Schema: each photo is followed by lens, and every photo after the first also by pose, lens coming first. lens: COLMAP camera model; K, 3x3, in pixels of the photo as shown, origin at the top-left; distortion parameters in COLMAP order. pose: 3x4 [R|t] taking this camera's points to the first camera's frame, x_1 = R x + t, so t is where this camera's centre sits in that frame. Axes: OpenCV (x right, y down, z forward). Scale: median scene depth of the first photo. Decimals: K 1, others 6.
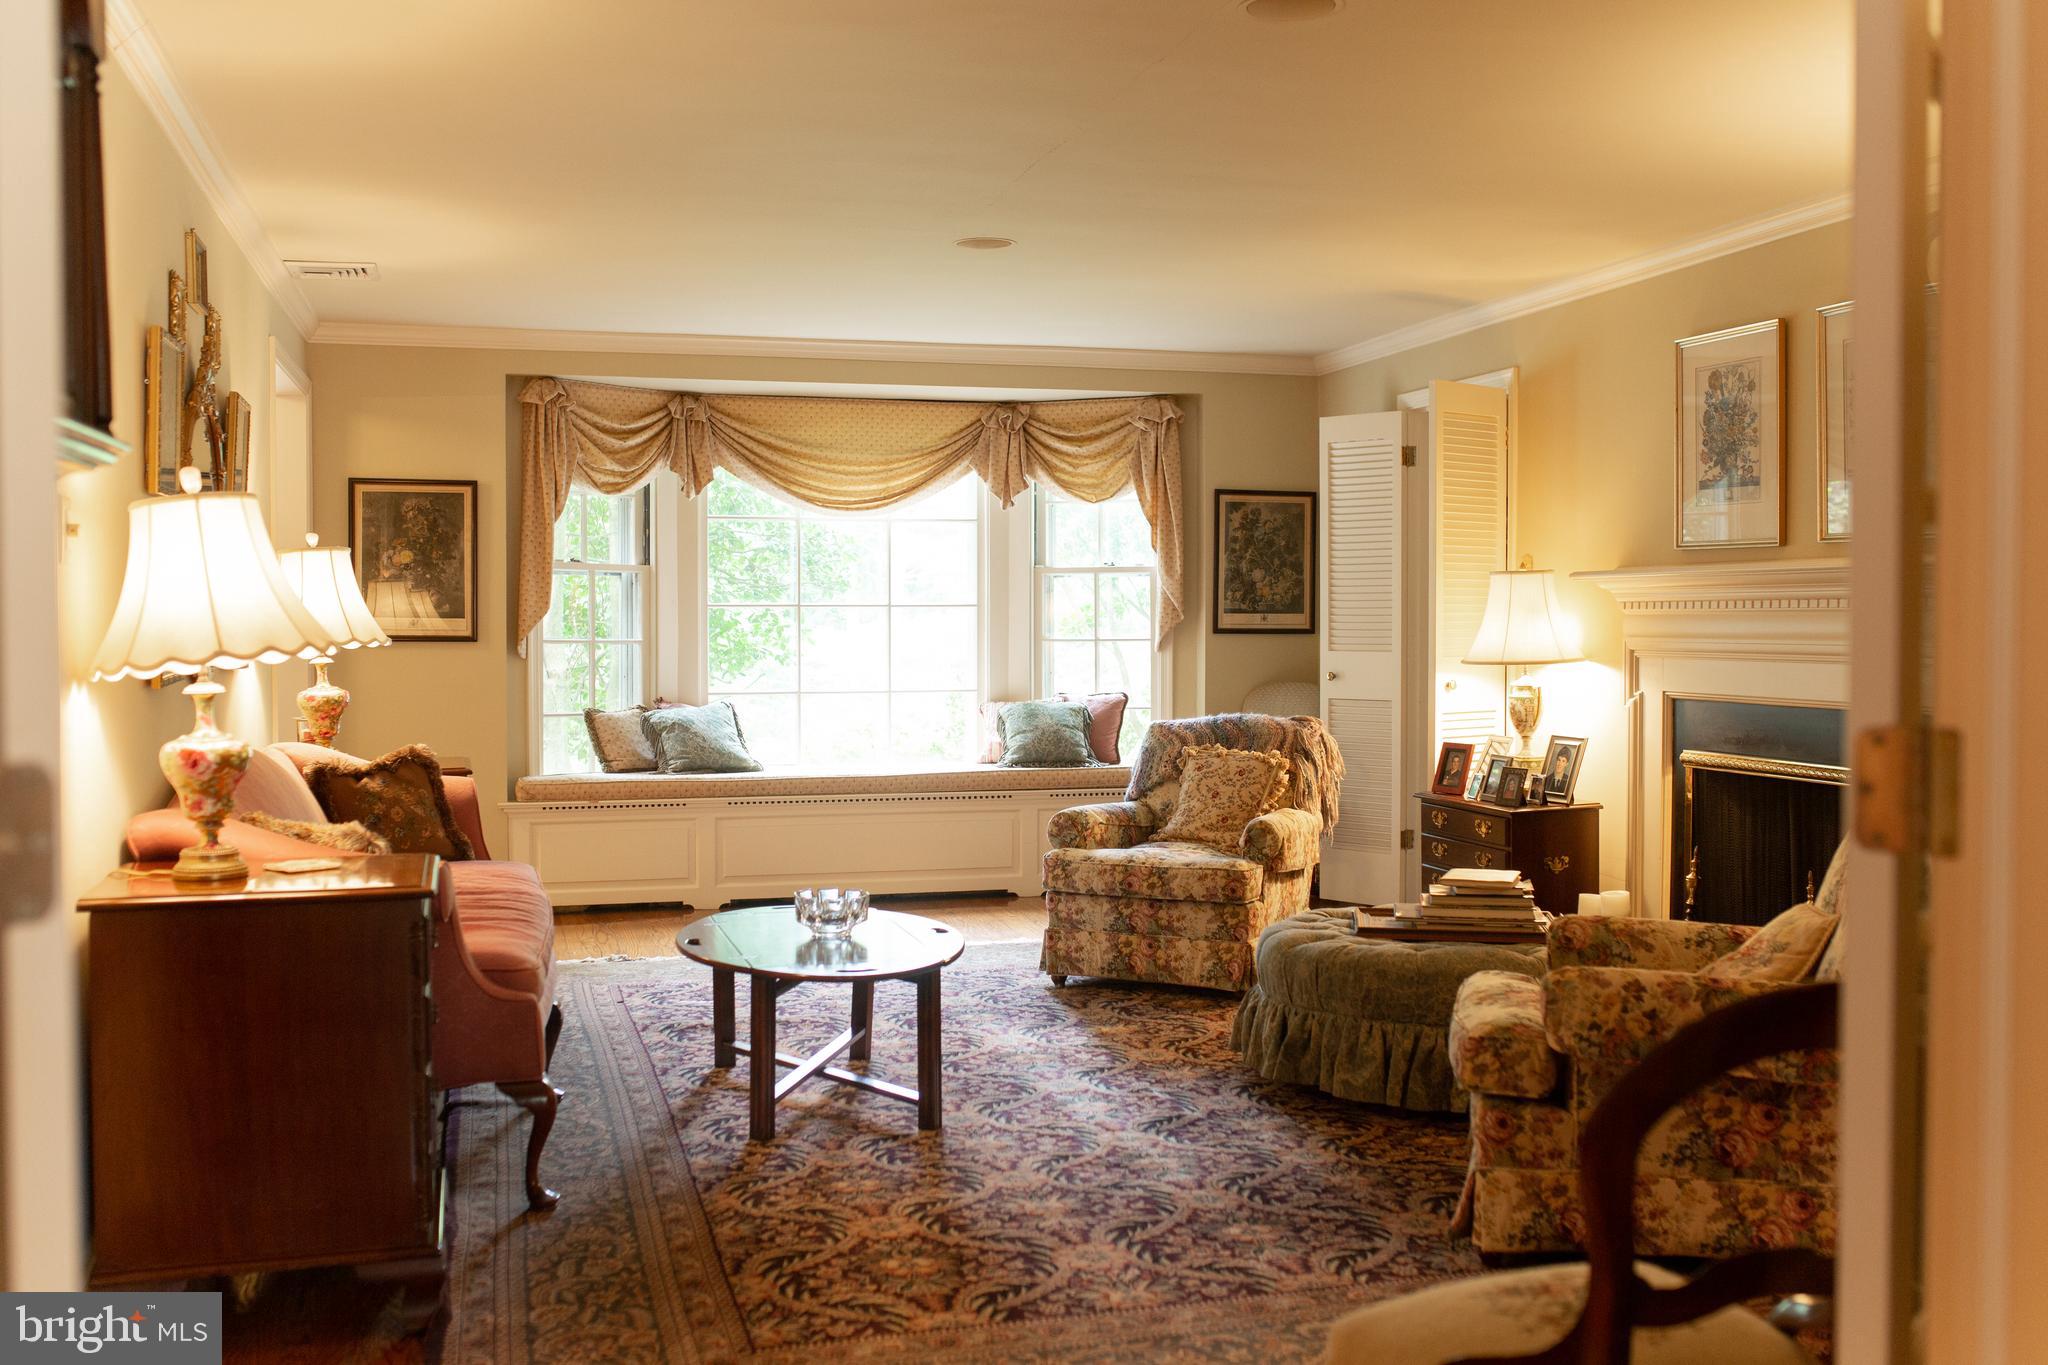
lens RADIAL K [[1934.5, 0, 1025.0], [0, 1934.5, 670.9], [0, 0, 1]] dist [-0.027874, 0.000000]
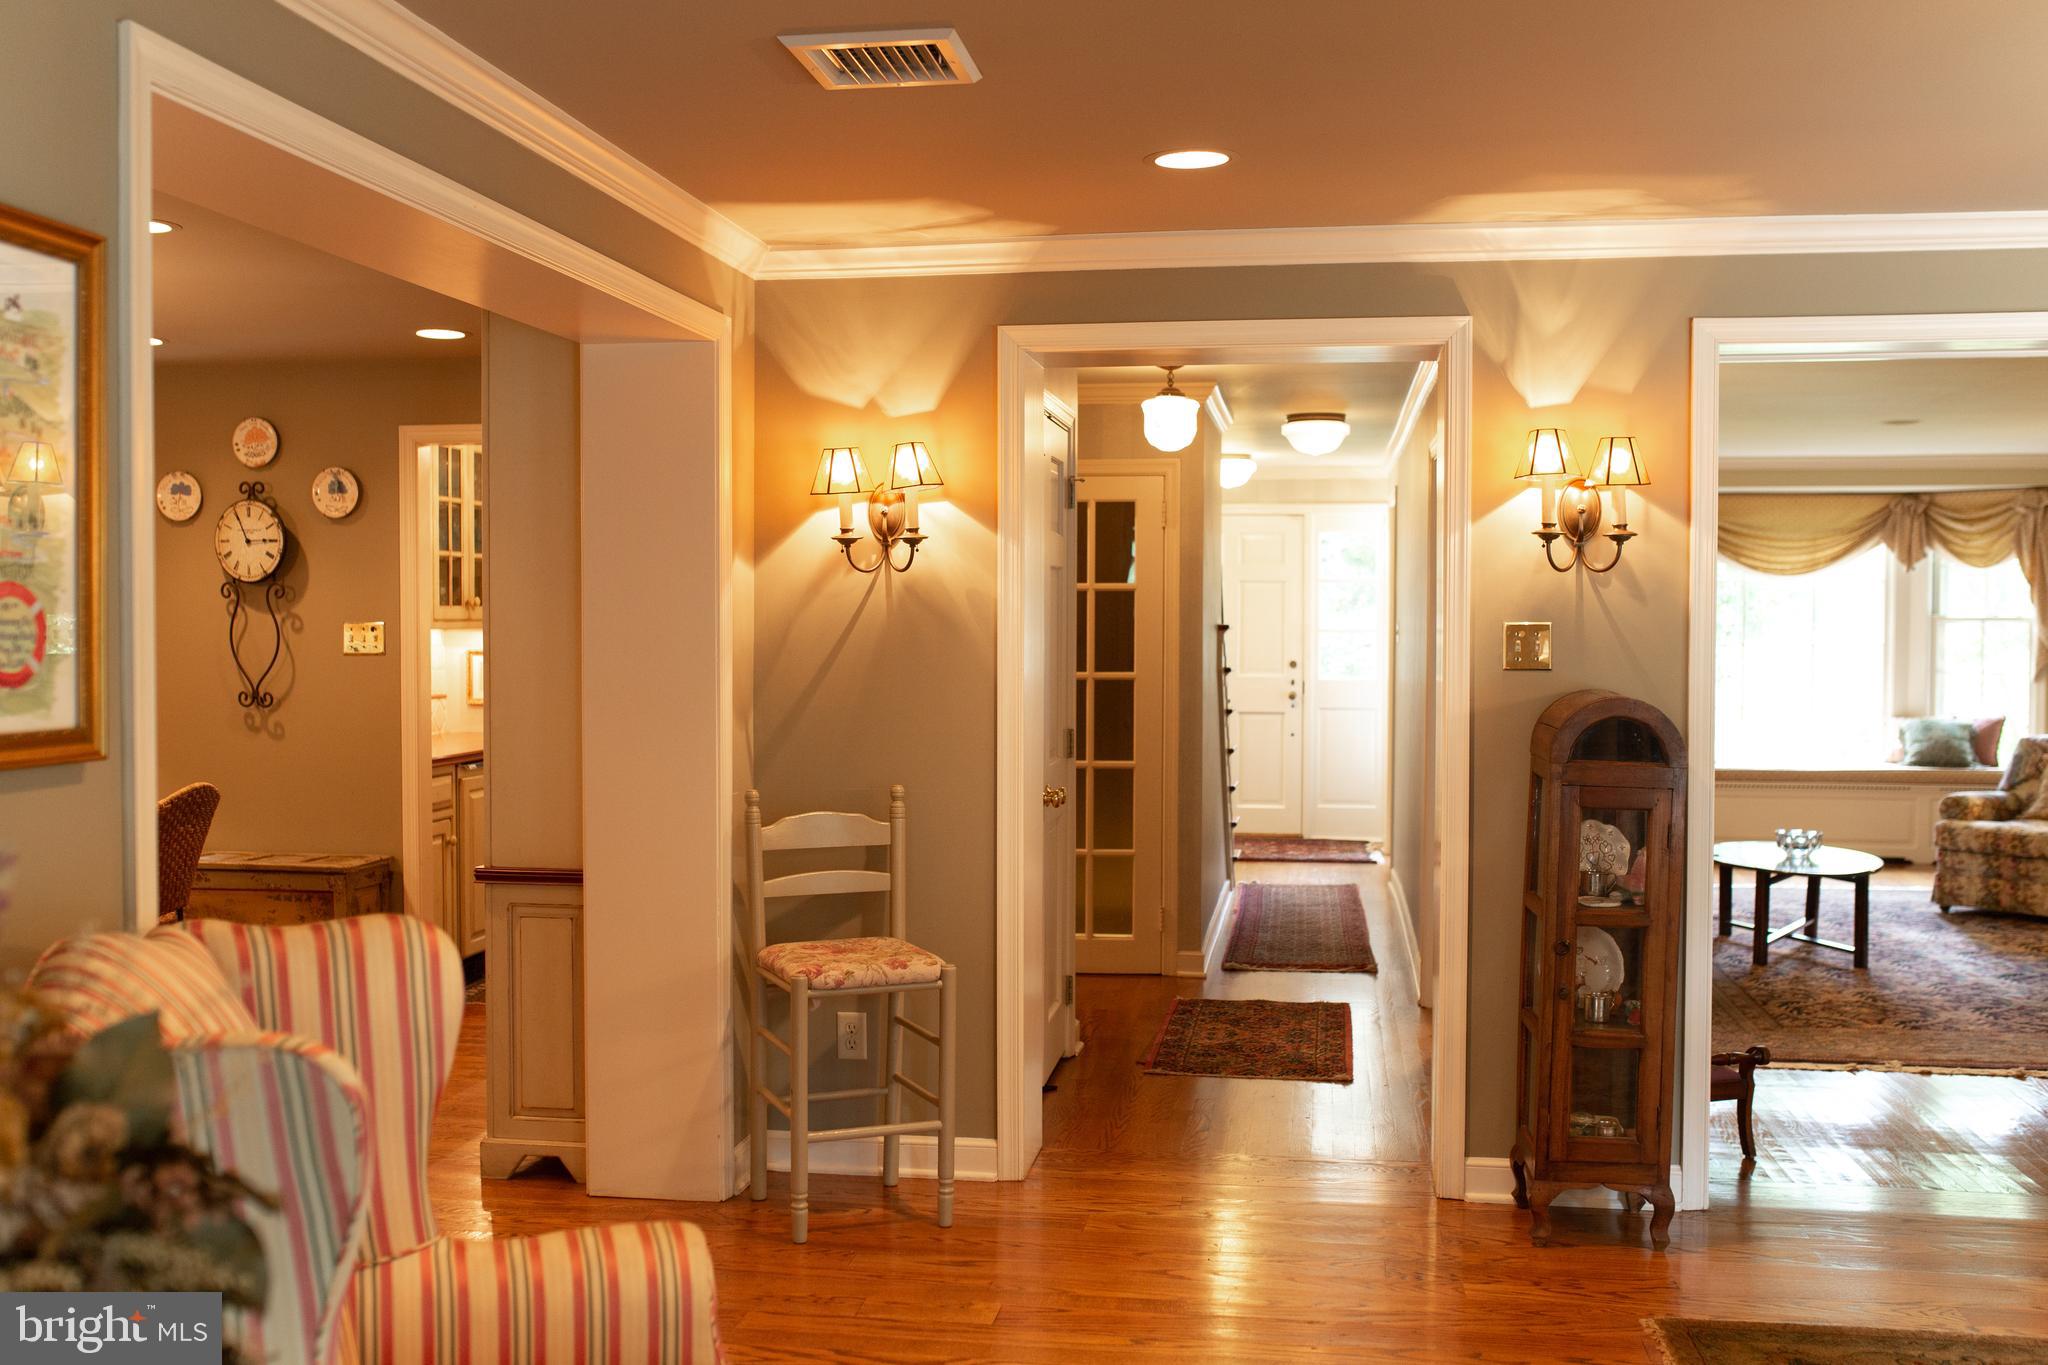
lens RADIAL K [[1934.5, 0, 1024.9], [0, 1934.5, 679.6], [0, 0, 1]] dist [-0.027874, 0.000000]
pose [[0.907603, 0.017982, -0.419444, -0.007905], [-0.015594, 0.999837, 0.009121, -0.018424], [0.419540, -0.001737, 0.907735, -0.643929]]
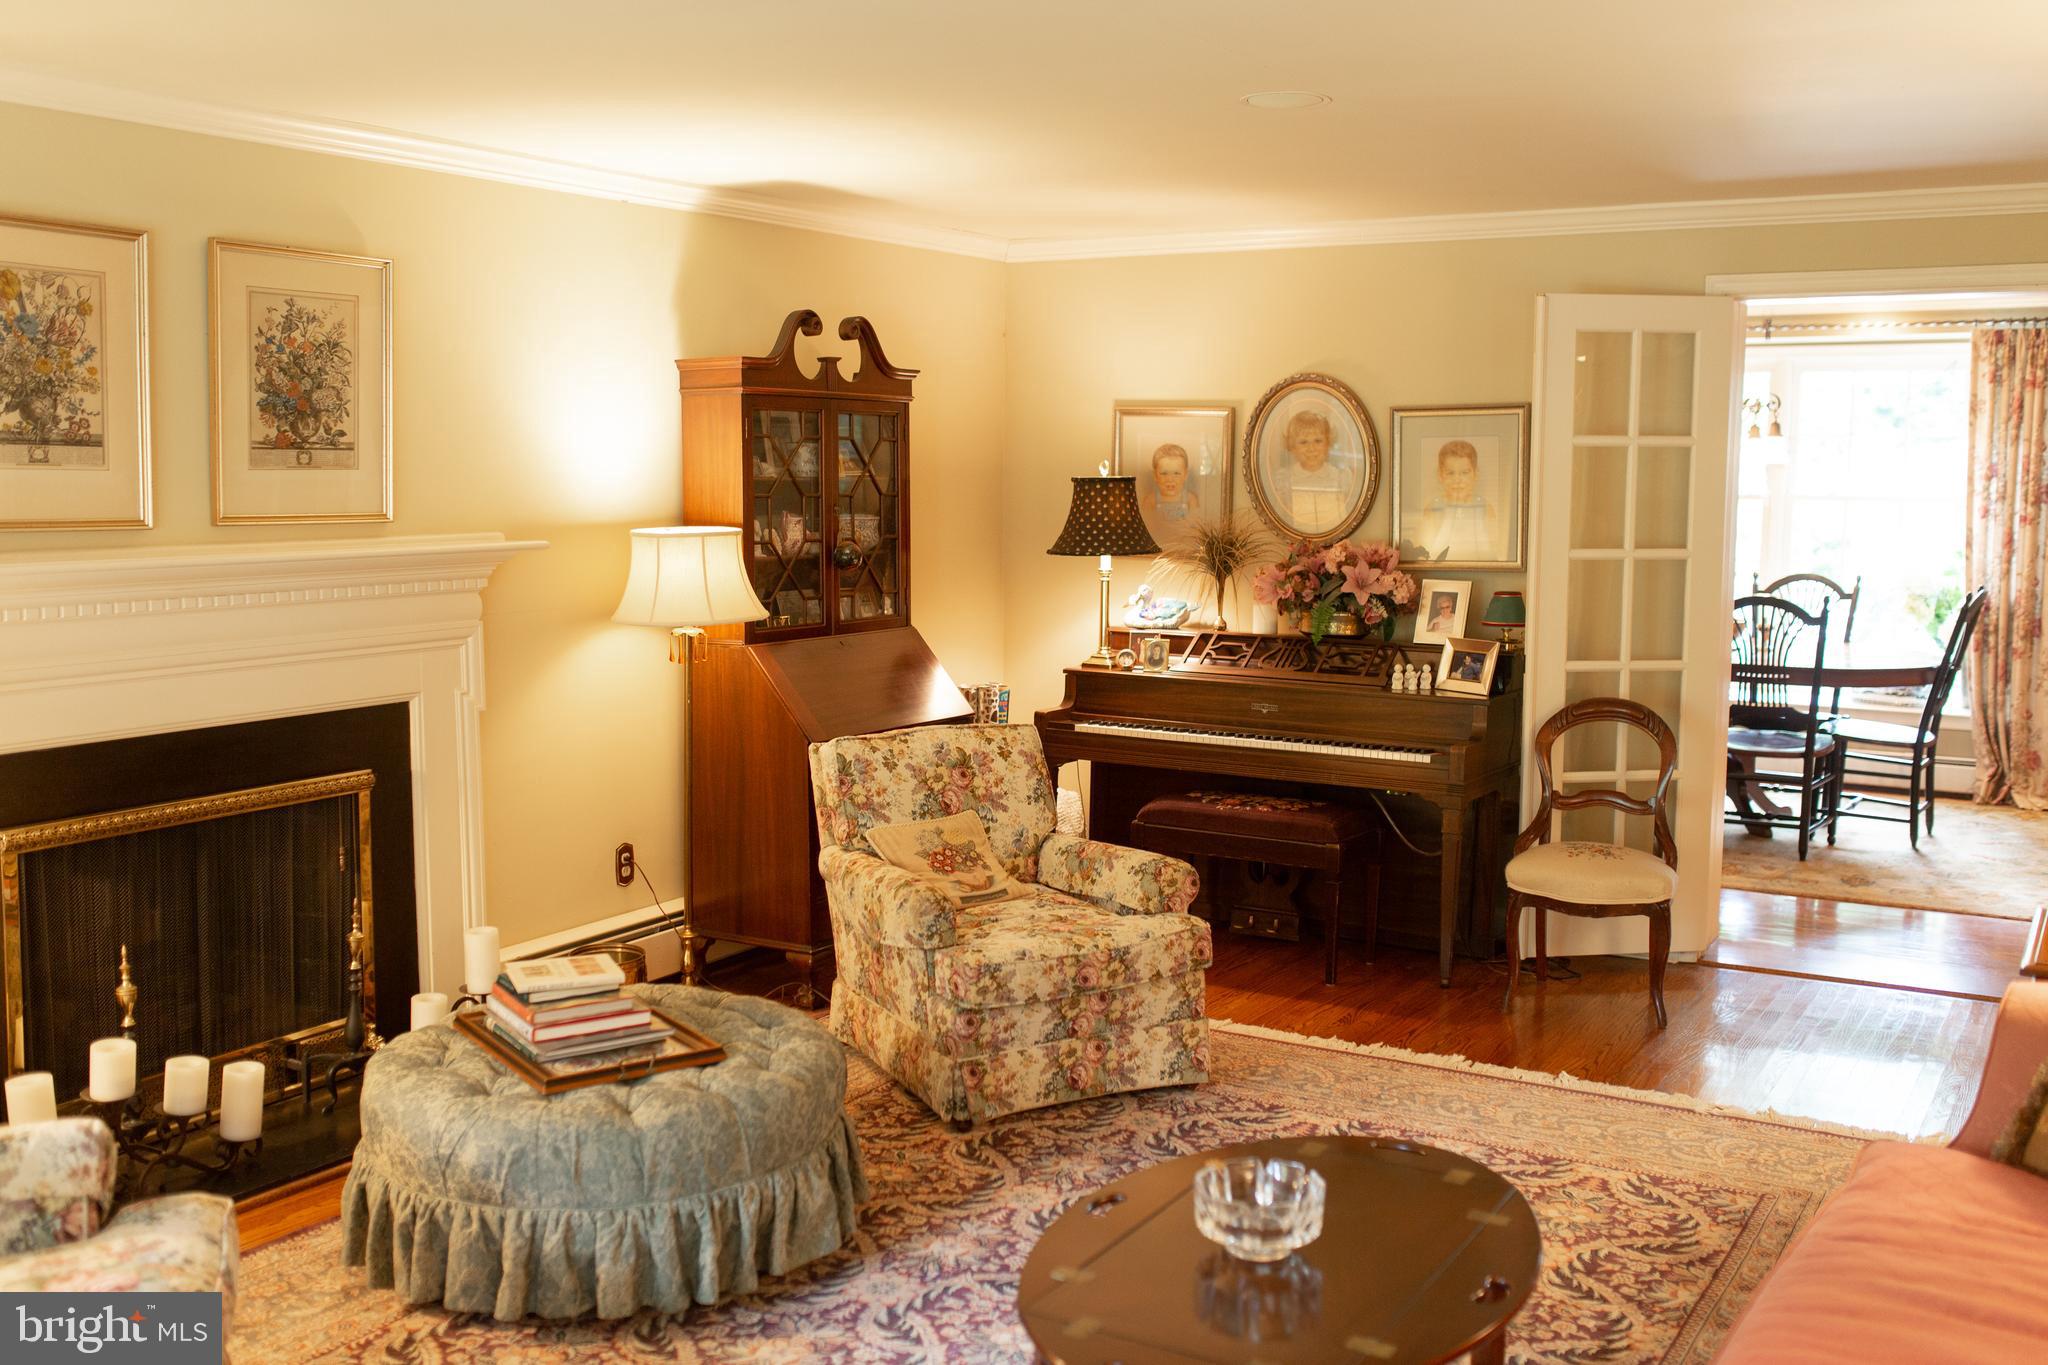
lens RADIAL K [[1934.5, 0, 1028.9], [0, 1934.5, 686.0], [0, 0, 1]] dist [-0.027874, 0.000000]
pose [[-0.686336, -0.085093, 0.722289, -0.369554], [0.016686, 0.991028, 0.132609, -0.089230], [-0.727093, 0.103067, -0.678759, 1.148099]]
